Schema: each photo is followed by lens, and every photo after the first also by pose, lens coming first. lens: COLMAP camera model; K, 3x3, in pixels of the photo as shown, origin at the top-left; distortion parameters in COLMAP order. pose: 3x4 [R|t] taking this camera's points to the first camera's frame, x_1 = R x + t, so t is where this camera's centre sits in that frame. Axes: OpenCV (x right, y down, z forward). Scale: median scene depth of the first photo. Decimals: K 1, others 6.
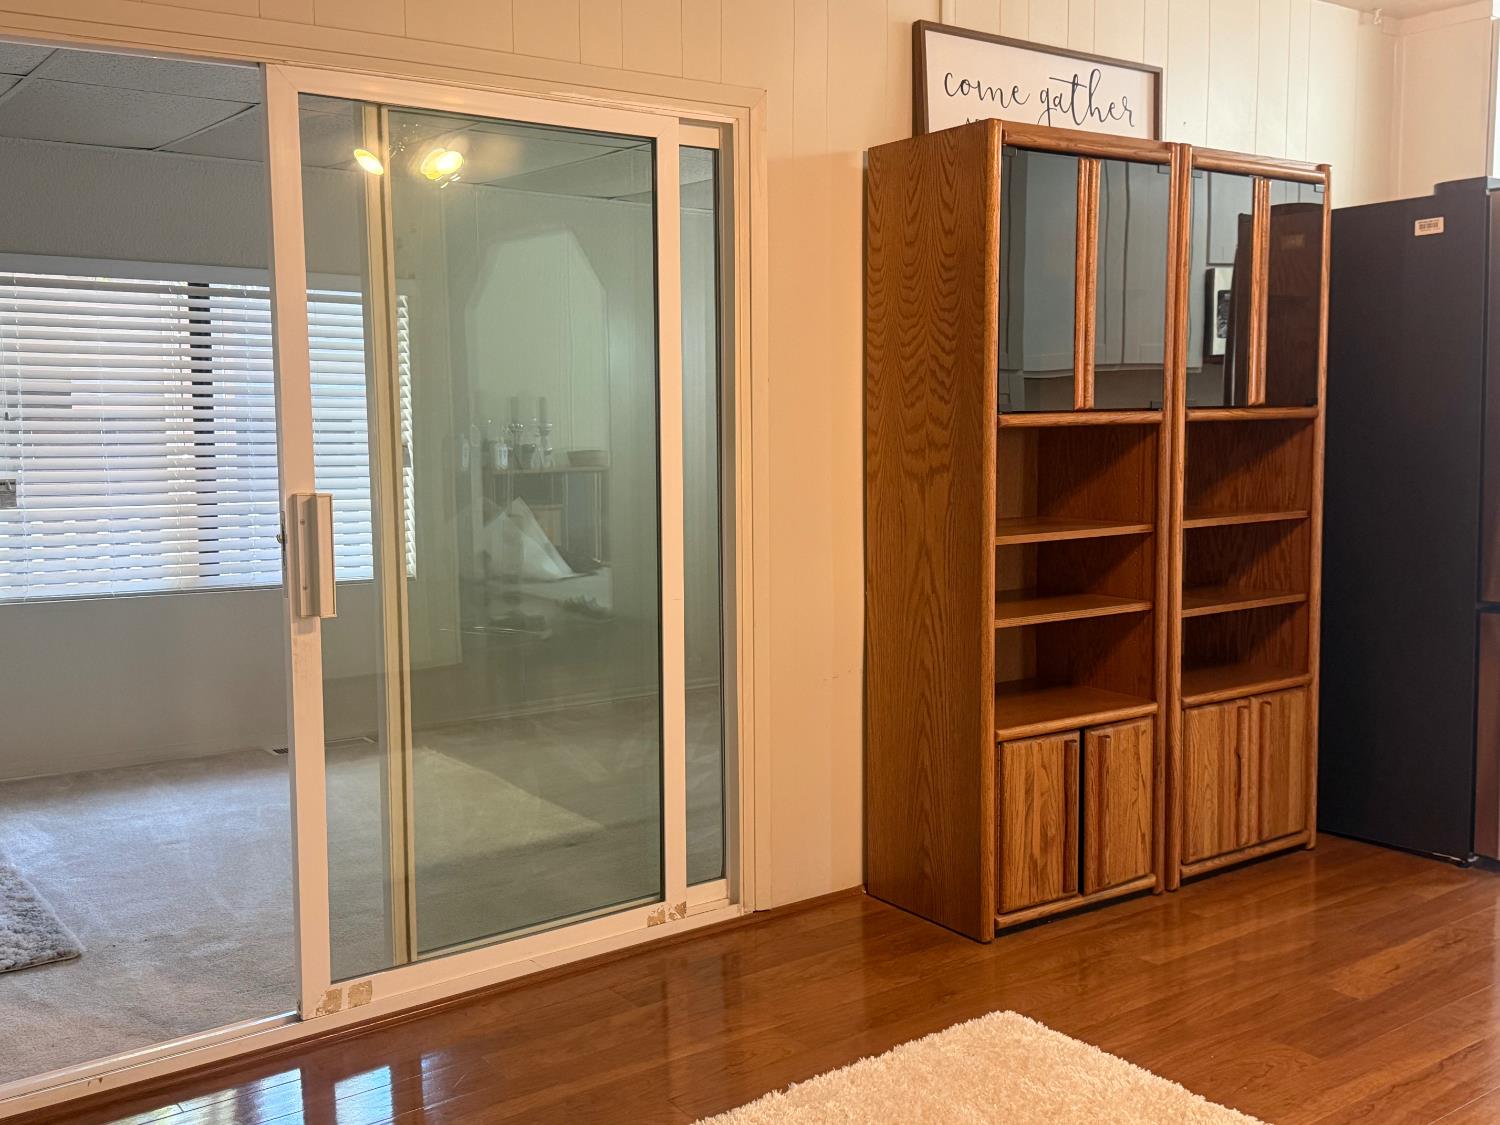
lens RADIAL K [[1480.3, 0, 750.0], [0, 1480.3, 562.5], [0, 0, 1]] dist [0.197751, -0.426273]
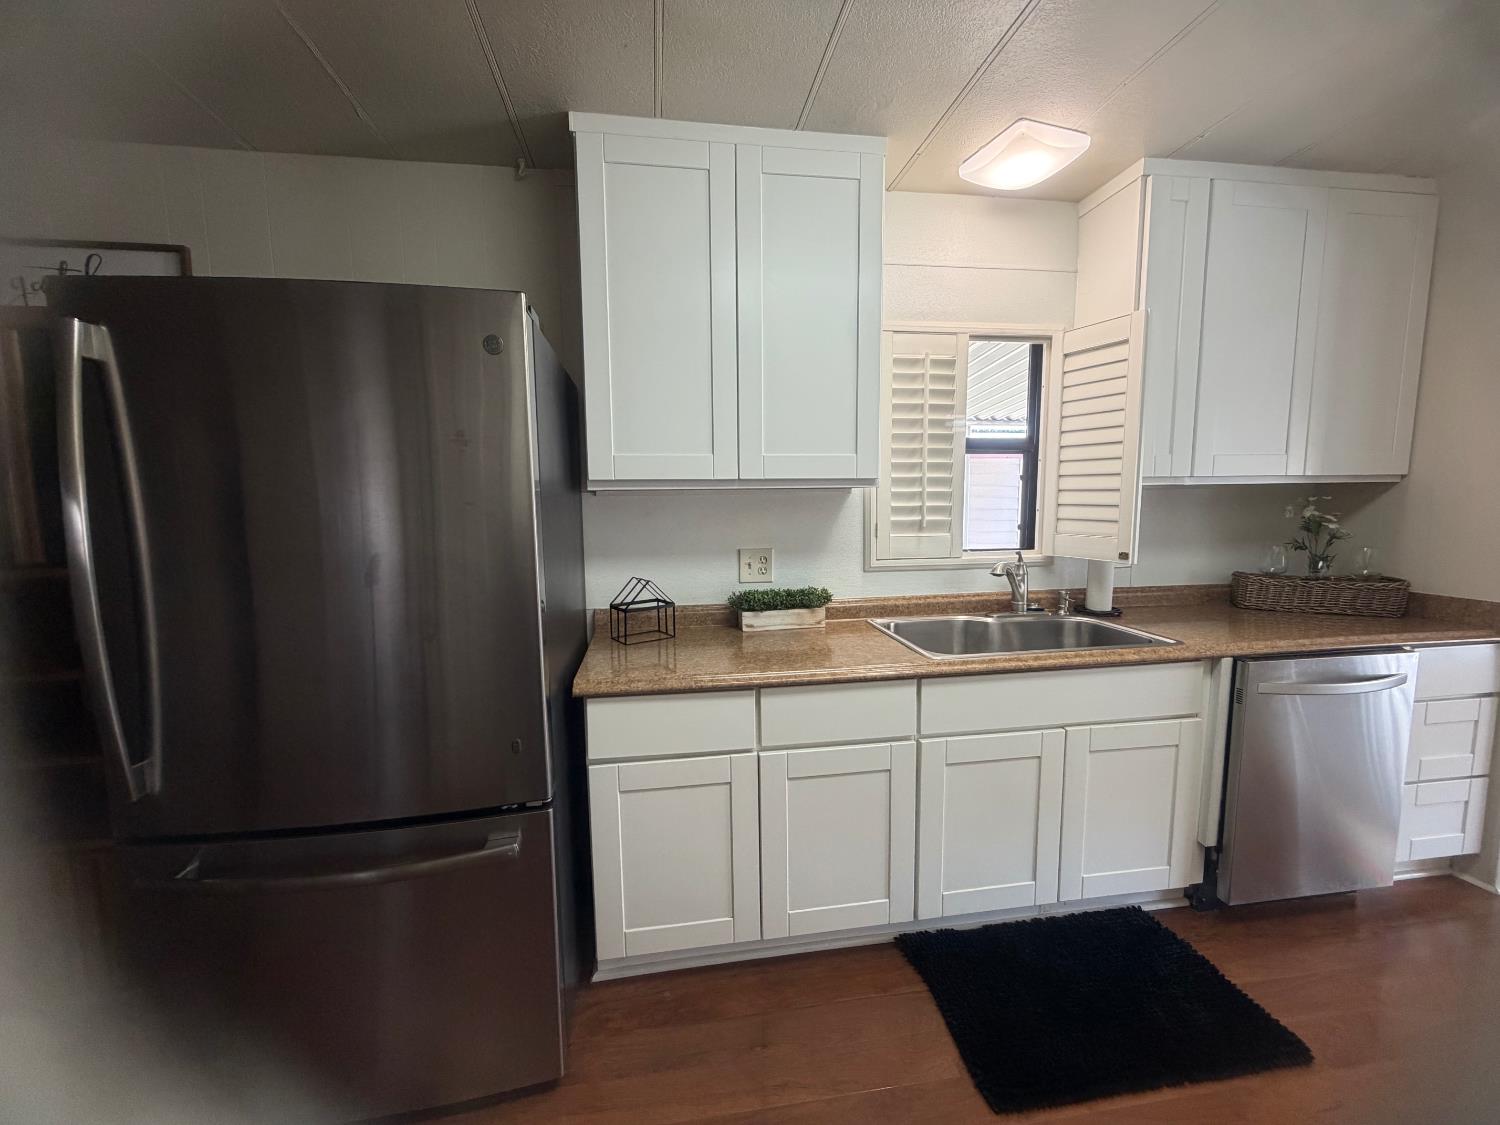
lens RADIAL K [[597.5, 0, 743.3], [0, 597.5, 562.4], [0, 0, 1]] dist [-0.001317, 0.000259]
pose [[0.881241, 0.048599, -0.470162, 0.938138], [-0.042009, 0.998817, 0.024504, -0.136942], [0.470797, -0.001843, 0.882240, 0.888060]]
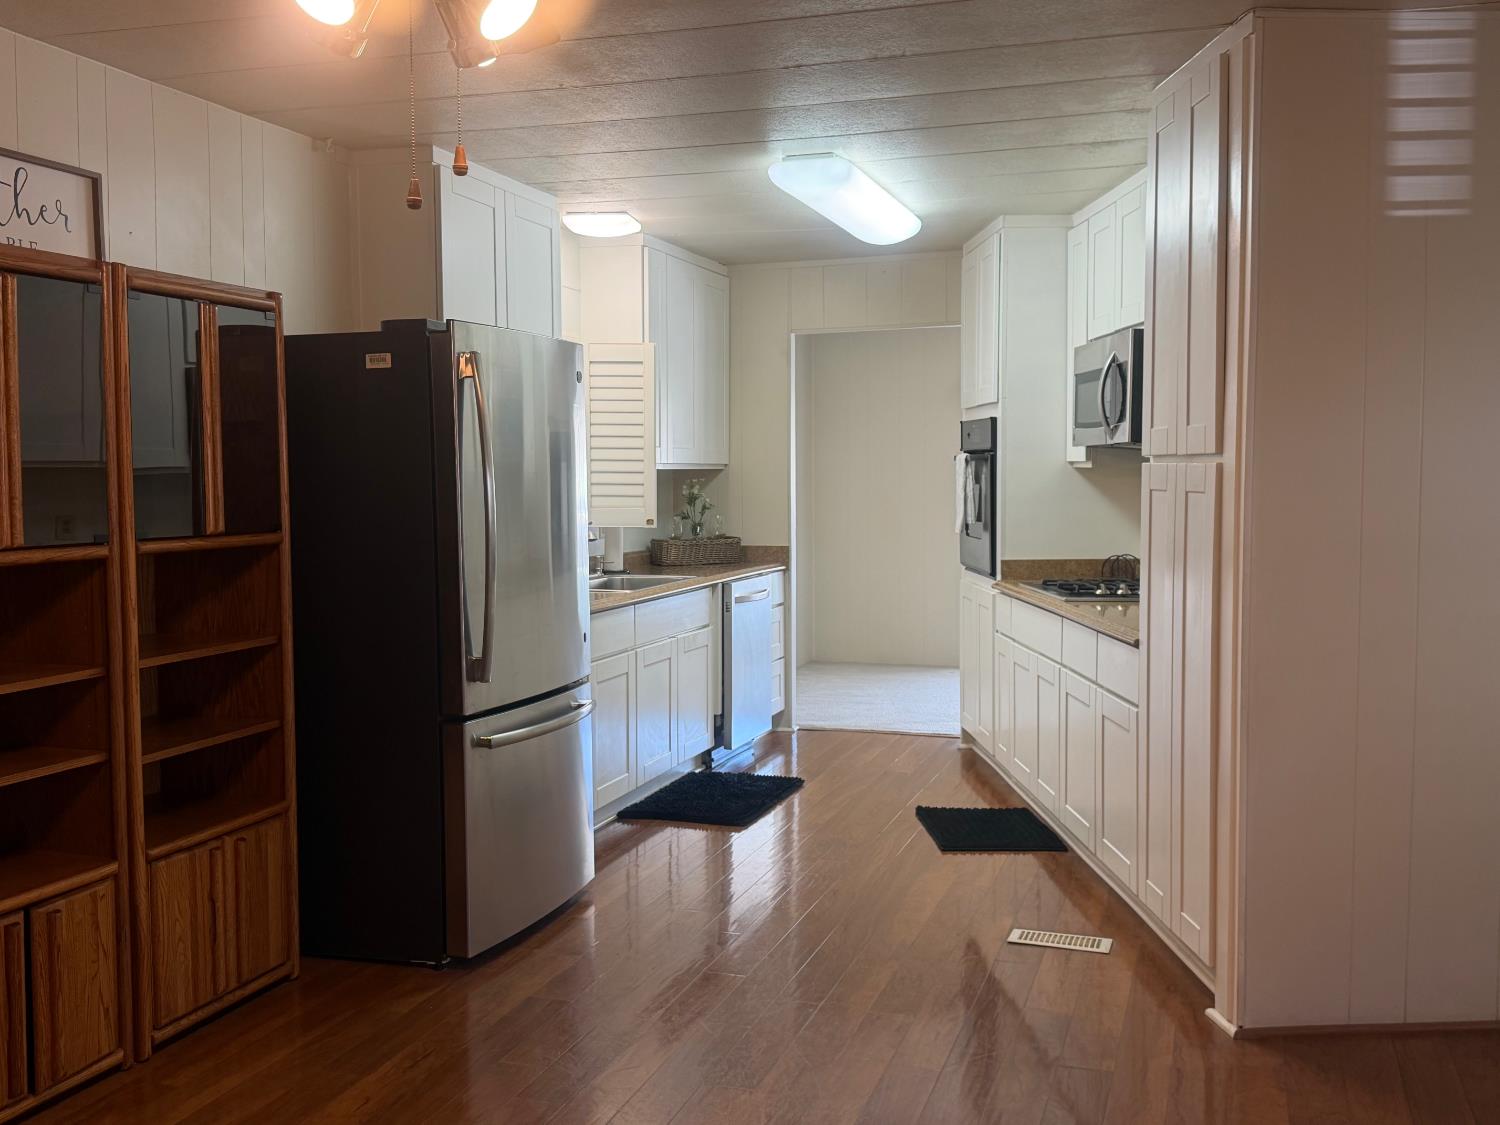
lens RADIAL K [[1480.8, 0, 757.9], [0, 1480.8, 555.4], [0, 0, 1]] dist [0.192136, -0.409804]
pose [[0.810836, -0.027153, 0.584644, 0.052146], [0.055605, 0.997979, -0.030769, -0.042043], [-0.582627, 0.057457, 0.810706, 0.011776]]
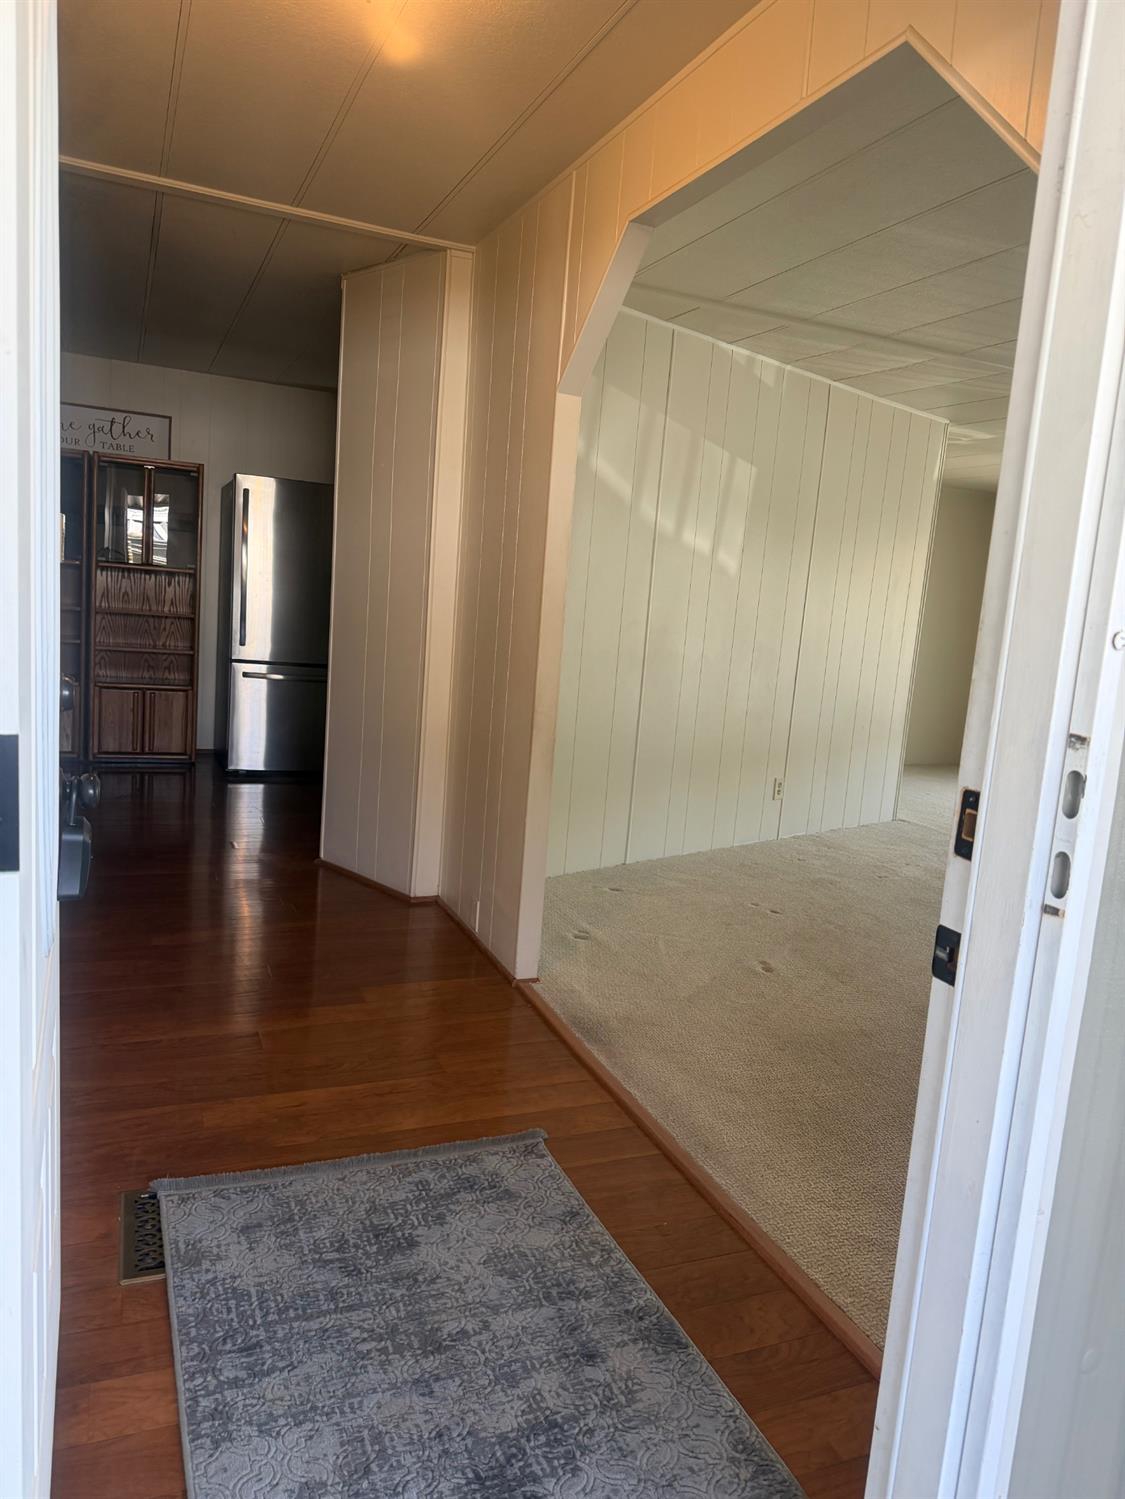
lens RADIAL K [[1058.3, 0, 562.5], [0, 1058.3, 749.5], [0, 0, 1]] dist [0.035203, -0.046078]
pose [[0.965568, 0.115573, -0.233069, 1.413114], [-0.108511, 0.993167, 0.042942, 0.043712], [0.236439, -0.016173, 0.971512, -0.475633]]
